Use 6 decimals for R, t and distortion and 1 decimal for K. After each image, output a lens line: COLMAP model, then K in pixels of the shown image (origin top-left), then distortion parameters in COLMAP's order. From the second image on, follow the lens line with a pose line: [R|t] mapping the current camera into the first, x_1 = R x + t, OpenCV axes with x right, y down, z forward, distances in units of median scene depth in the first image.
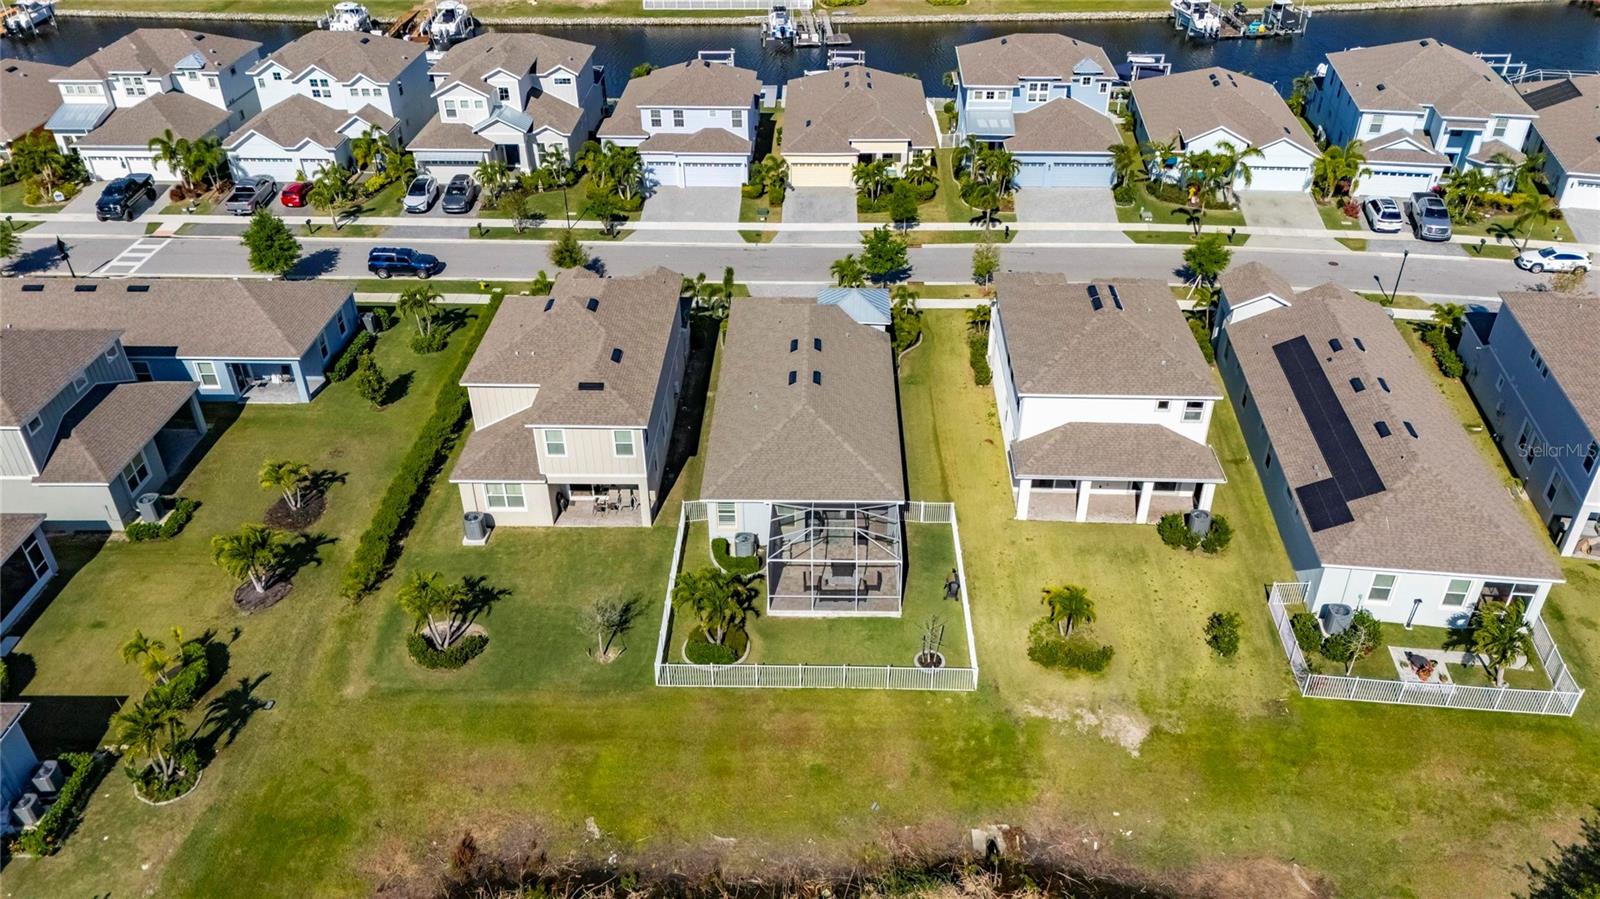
lens RADIAL K [[1167.4, 0, 808.3], [0, 1167.4, 455.3], [0, 0, 1]] dist [0.085466, -0.085207]
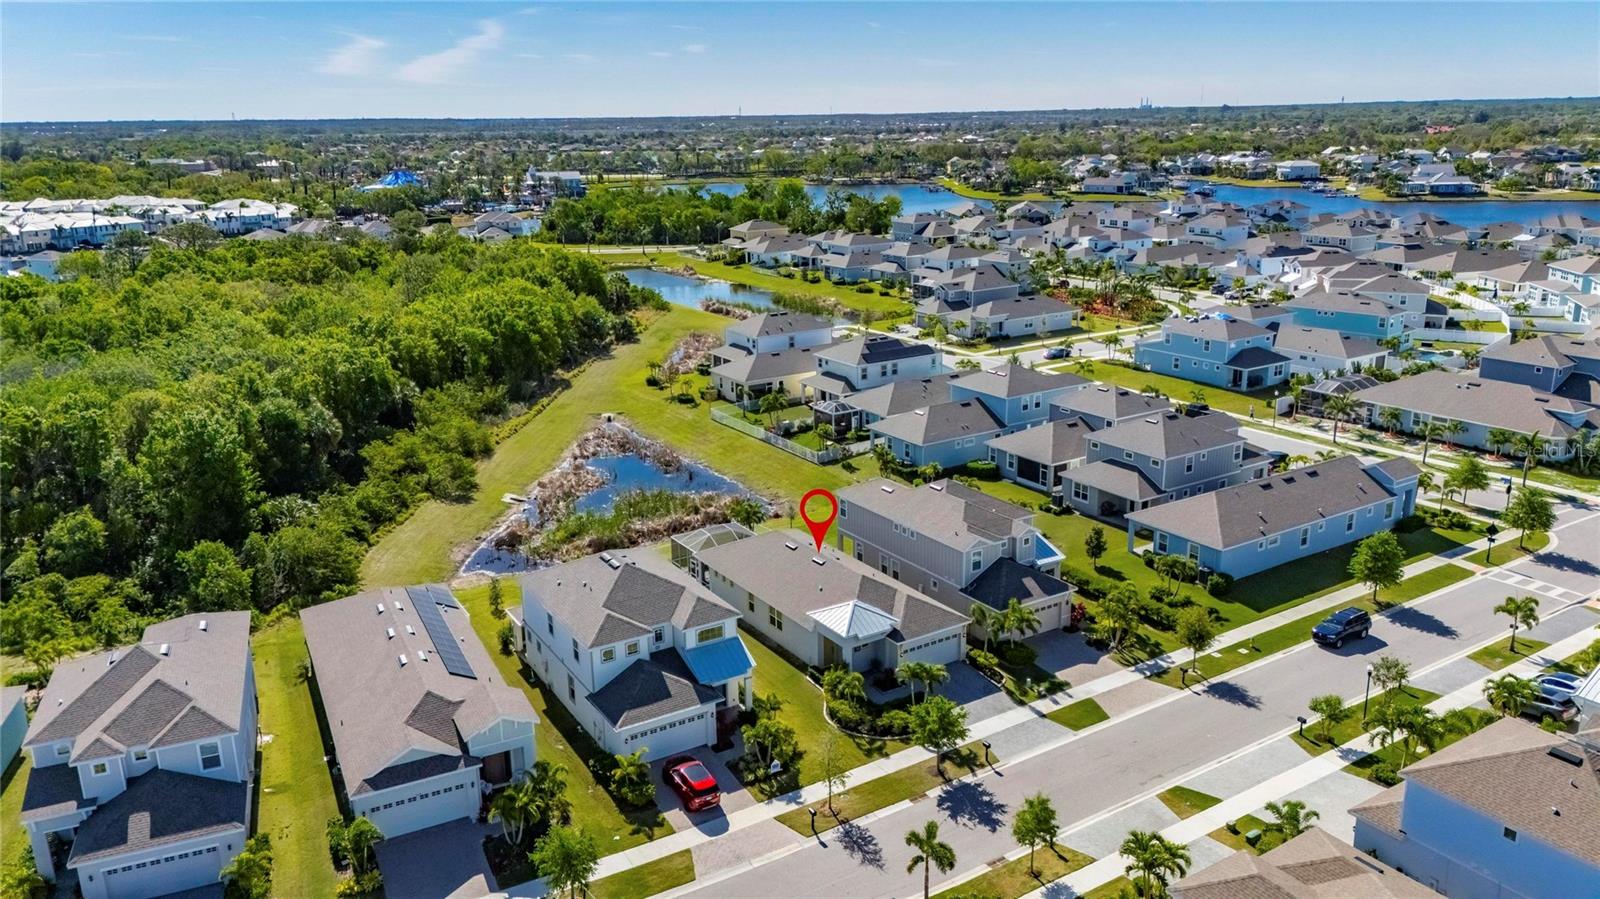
lens RADIAL K [[1167.4, 0, 807.8], [0, 1167.4, 456.5], [0, 0, 1]] dist [0.085466, -0.085207]
pose [[-0.831294, 0.171747, -0.528633, 0.495802], [-0.290900, 0.675982, 0.677071, -0.758957], [0.473632, 0.716625, -0.511979, 1.136680]]
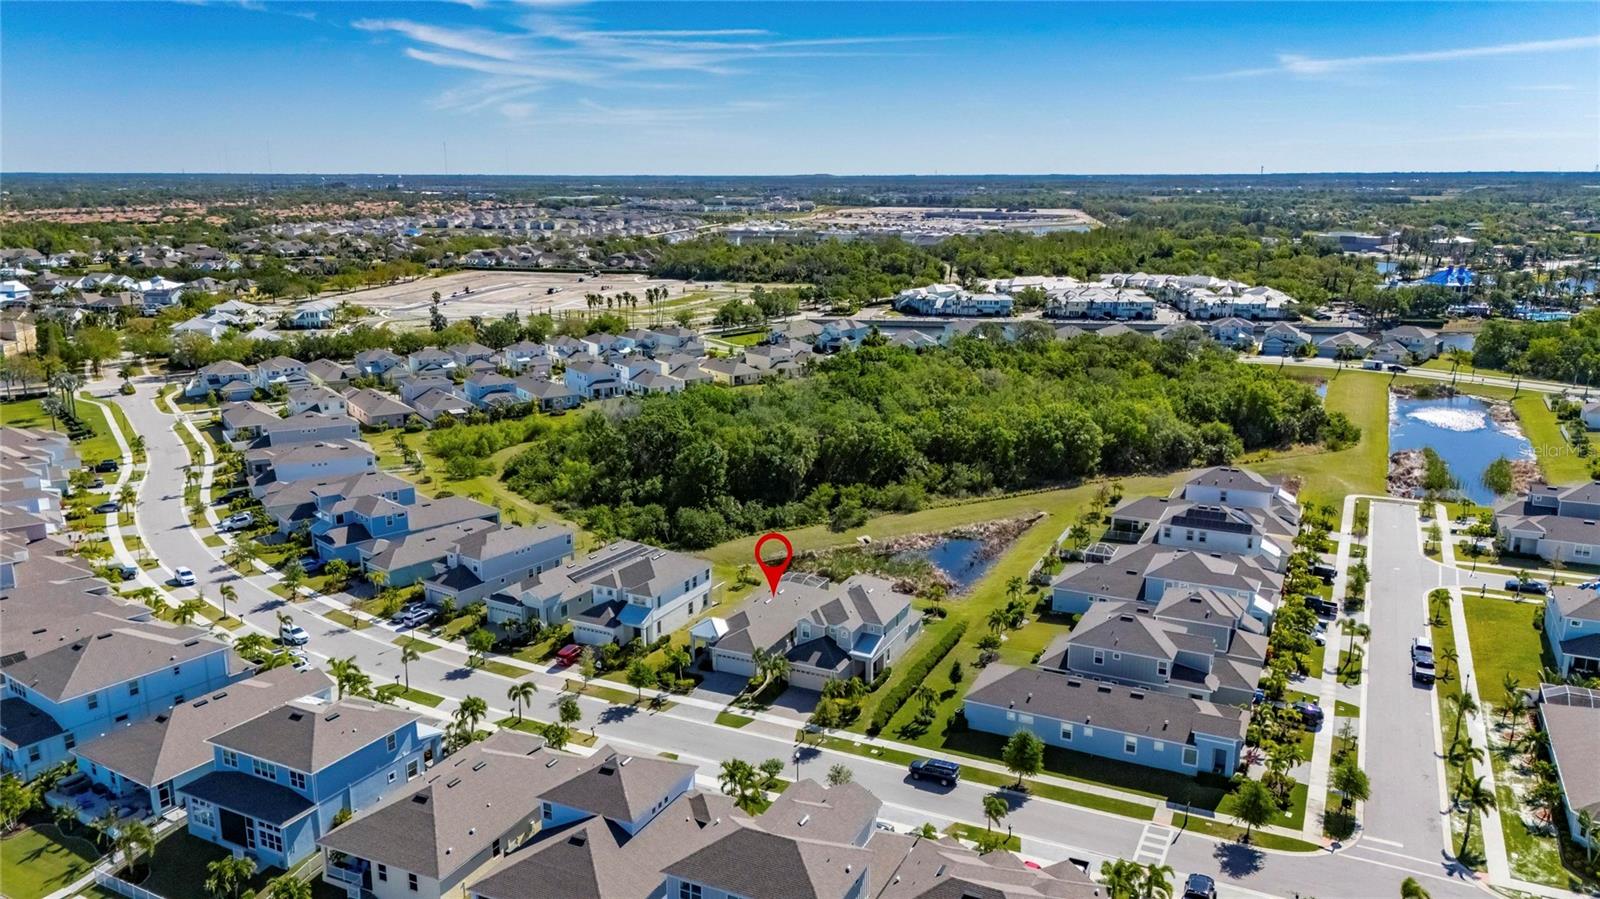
lens RADIAL K [[1167.4, 0, 806.9], [0, 1167.4, 451.4], [0, 0, 1]] dist [0.085466, -0.085207]
pose [[-0.908975, -0.091802, 0.406616, -0.680890], [0.233459, 0.696003, 0.679026, -1.269104], [-0.345342, 0.712146, -0.611217, 1.522158]]
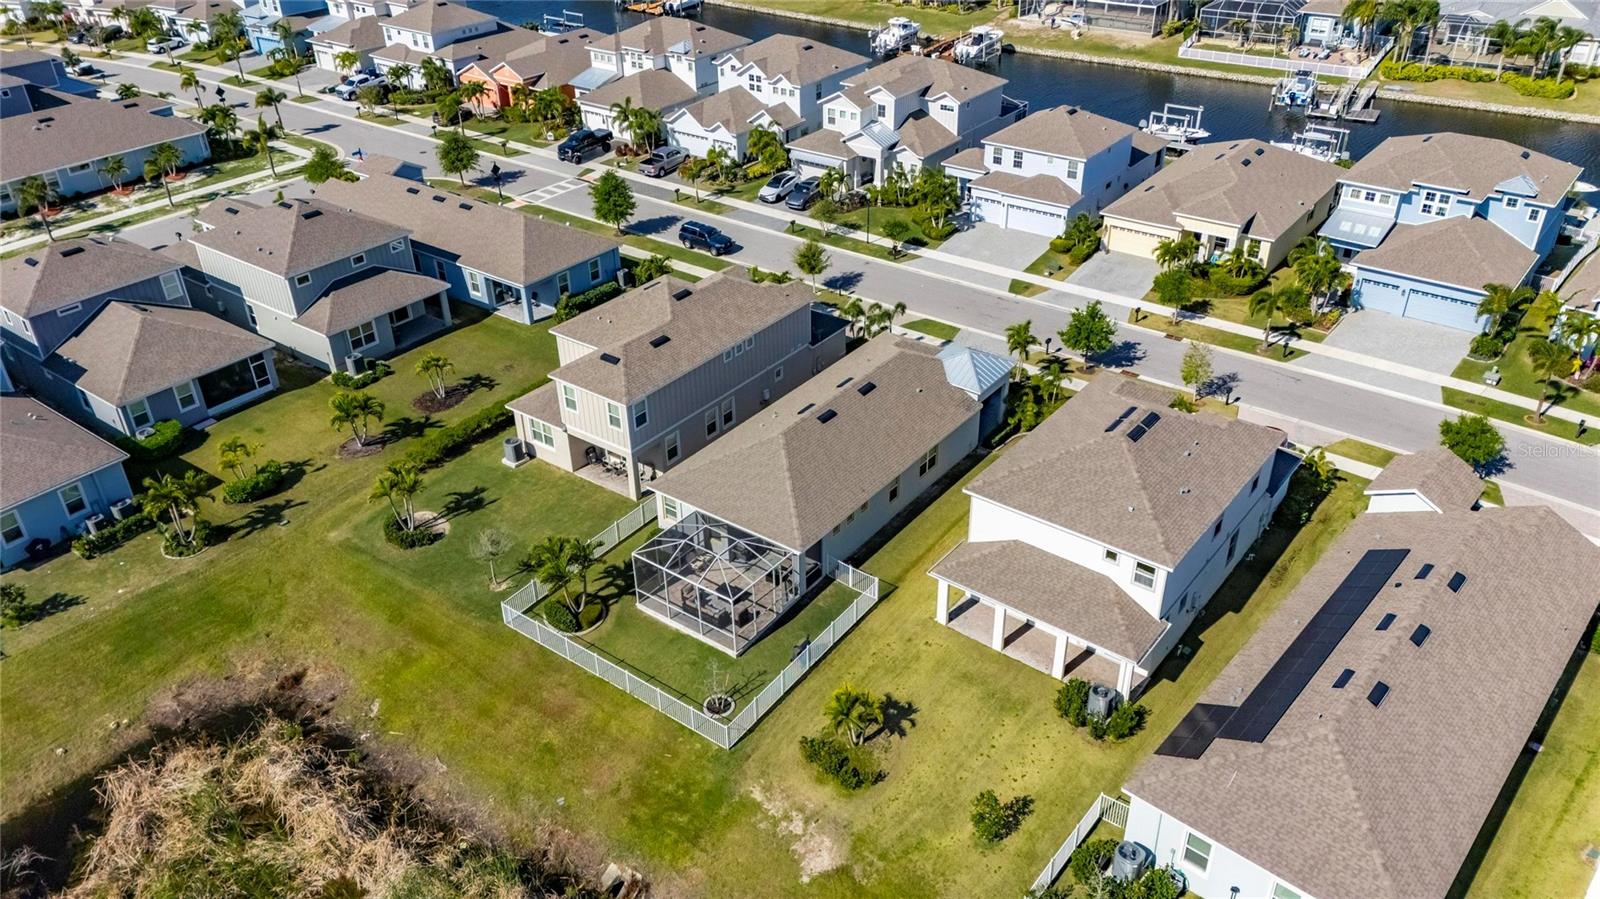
lens RADIAL K [[1167.4, 0, 805.3], [0, 1167.4, 453.9], [0, 0, 1]] dist [0.085466, -0.085207]
pose [[0.812555, 0.299407, -0.500109, 0.341787], [-0.311911, 0.948160, 0.060868, -0.062191], [0.492408, 0.106531, 0.863820, 0.094129]]
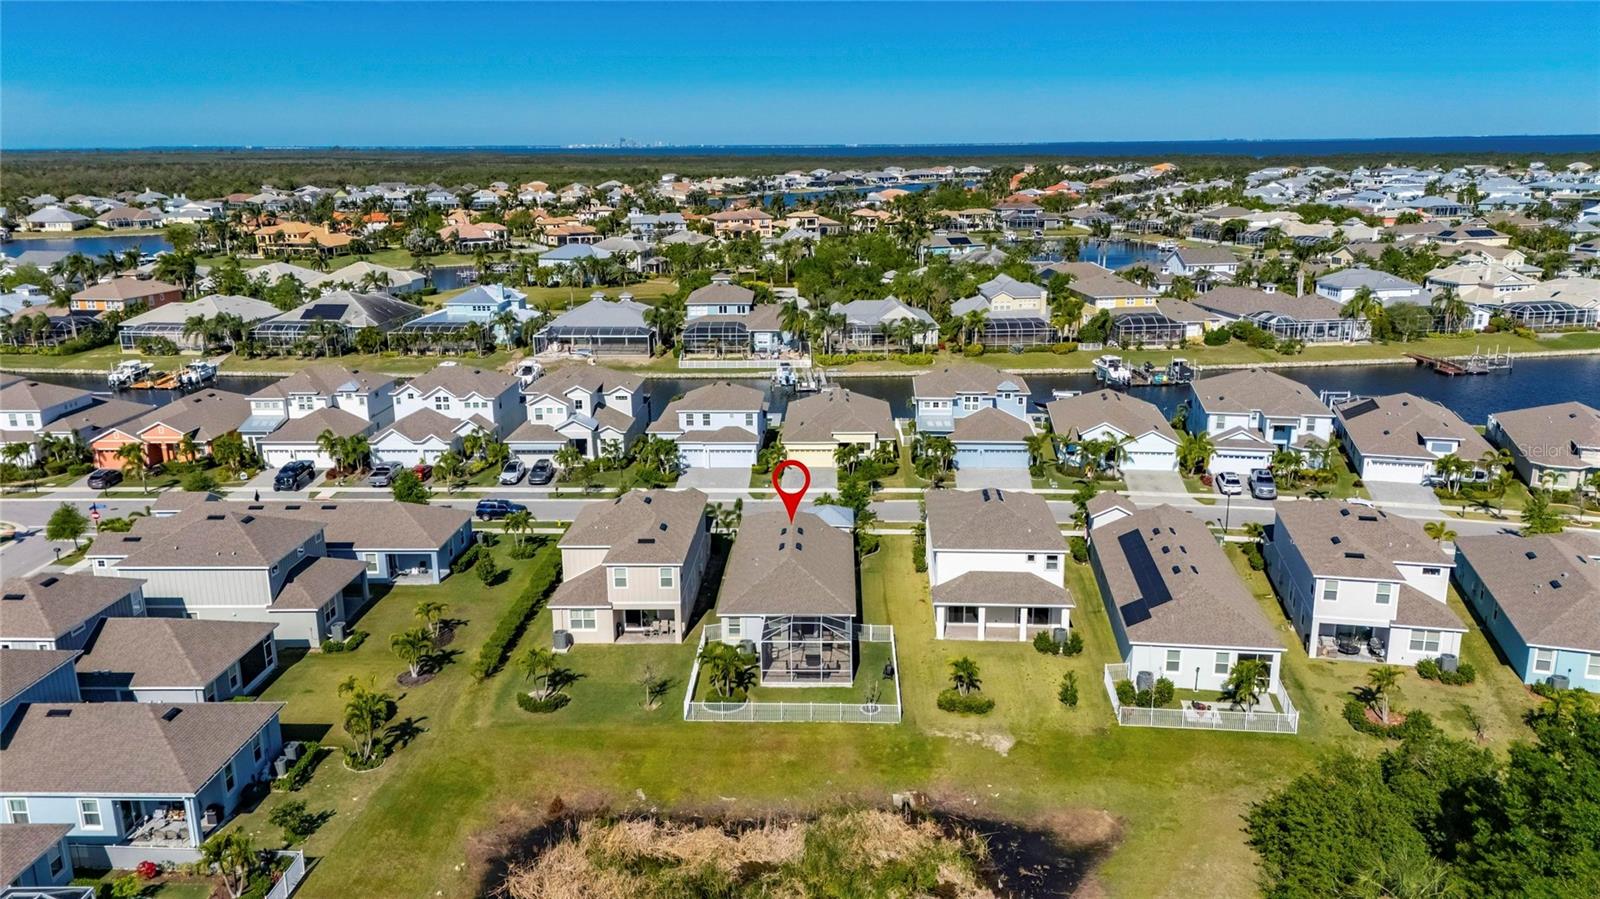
lens RADIAL K [[1167.4, 0, 808.8], [0, 1167.4, 459.6], [0, 0, 1]] dist [0.085466, -0.085207]
pose [[0.999939, -0.001729, -0.010905, 0.024868], [-0.001782, 0.949452, -0.313906, 0.196734], [0.010897, 0.313906, 0.949391, -0.286394]]
